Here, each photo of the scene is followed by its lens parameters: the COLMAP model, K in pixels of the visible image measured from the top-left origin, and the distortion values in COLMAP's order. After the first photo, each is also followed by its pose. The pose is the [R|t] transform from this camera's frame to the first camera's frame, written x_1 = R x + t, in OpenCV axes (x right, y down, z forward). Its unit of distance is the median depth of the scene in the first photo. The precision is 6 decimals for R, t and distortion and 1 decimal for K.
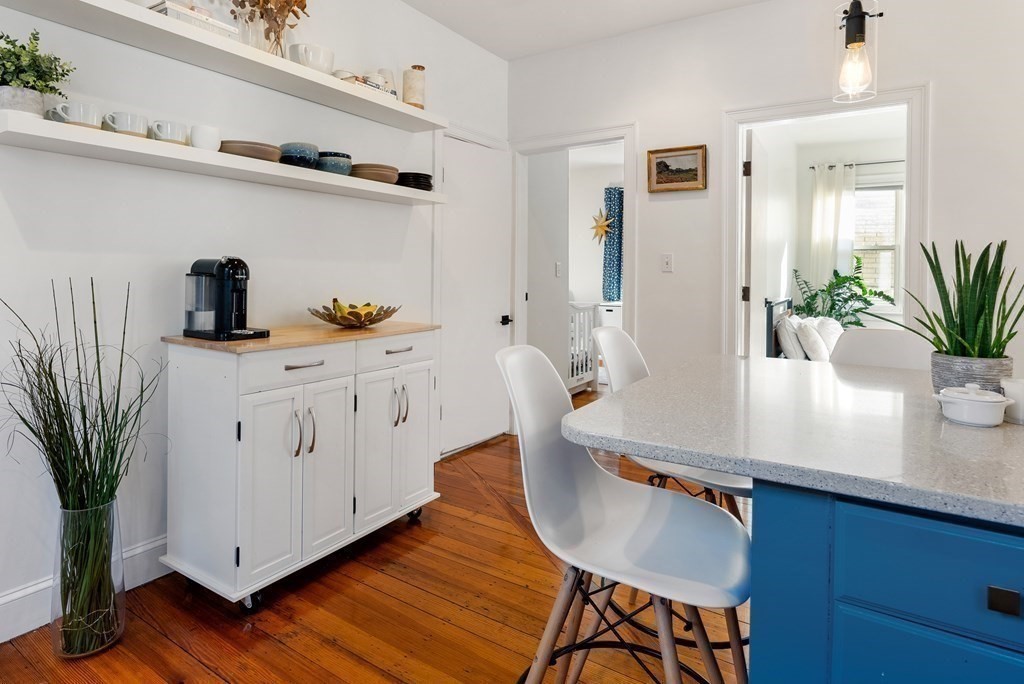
lens RADIAL K [[564.1, 0, 524.5], [0, 564.1, 267.9], [0, 0, 1]] dist [0.017270, 0.000012]
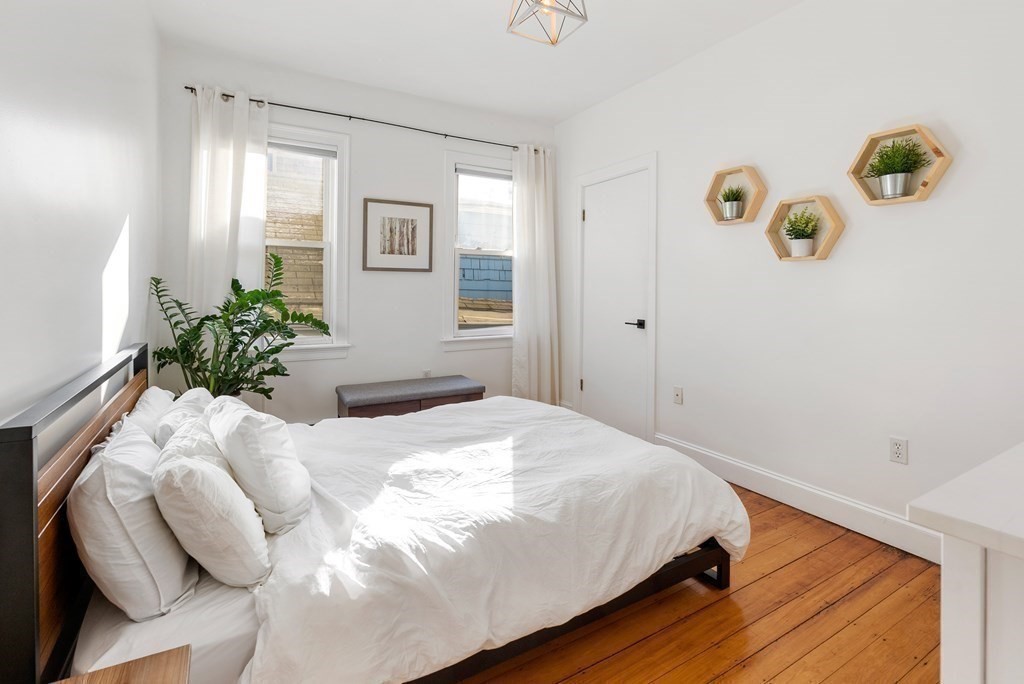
lens RADIAL K [[479.5, 0, 531.9], [0, 479.5, 288.7], [0, 0, 1]] dist [-0.030617, 0.003110]
pose [[0.438112, -0.010274, 0.898862, 0.259184], [0.002111, 0.999944, 0.010400, 0.008556], [-0.898918, -0.002659, 0.438109, 0.538910]]
